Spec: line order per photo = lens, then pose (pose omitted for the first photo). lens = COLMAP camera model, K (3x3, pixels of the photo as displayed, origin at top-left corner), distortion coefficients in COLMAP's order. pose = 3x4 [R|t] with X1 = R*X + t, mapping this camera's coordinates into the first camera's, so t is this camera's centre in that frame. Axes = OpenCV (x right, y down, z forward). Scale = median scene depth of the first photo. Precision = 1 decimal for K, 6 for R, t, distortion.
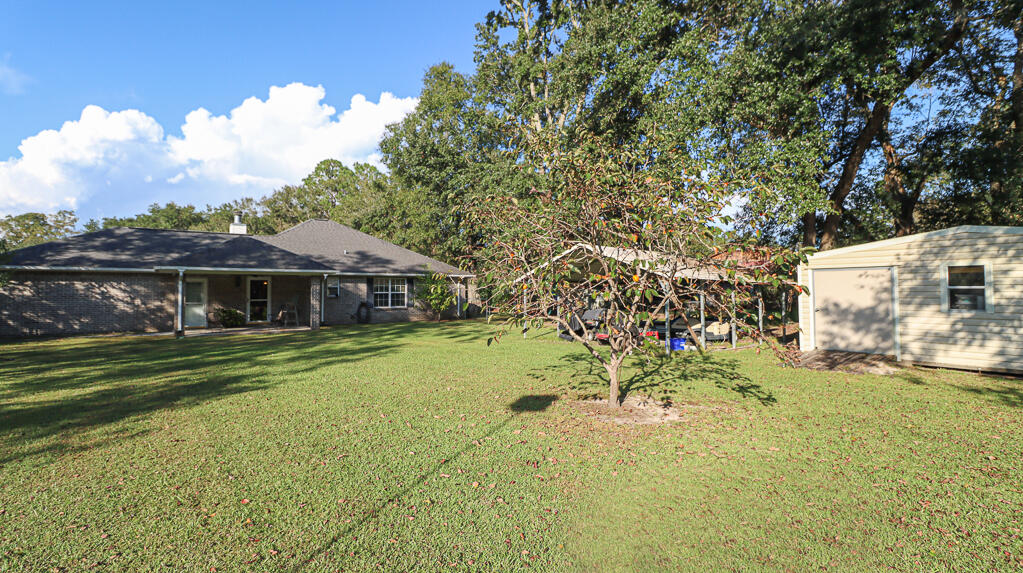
lens RADIAL K [[487.6, 0, 508.1], [0, 487.6, 277.9], [0, 0, 1]] dist [0.002197, -0.014753]
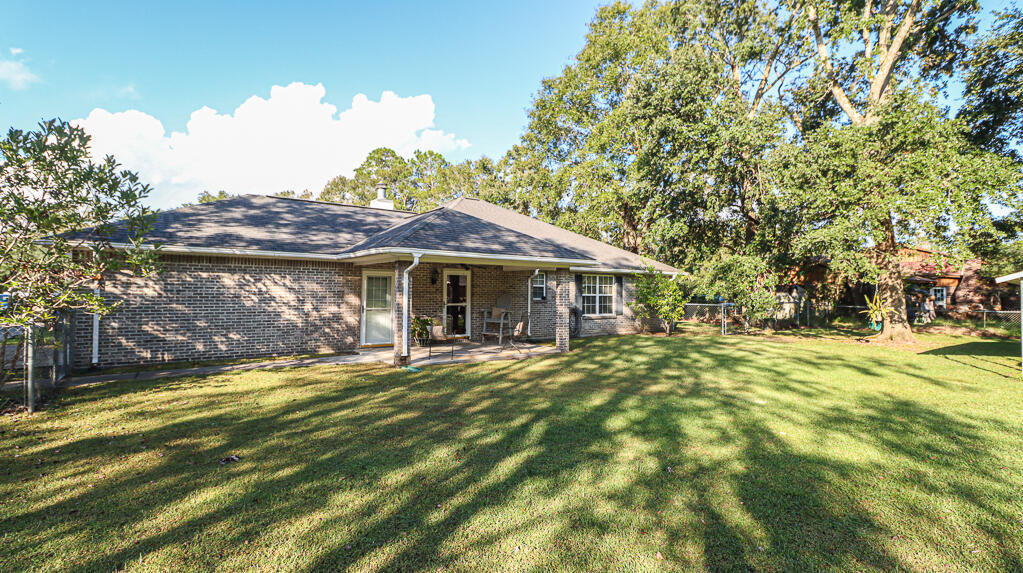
lens RADIAL K [[487.6, 0, 508.1], [0, 487.6, 277.9], [0, 0, 1]] dist [0.002197, -0.014753]
pose [[0.999902, 0.009008, -0.010693, -0.477102], [-0.009057, 0.999949, -0.004543, 0.011865], [0.010652, 0.004639, 0.999933, 0.352010]]
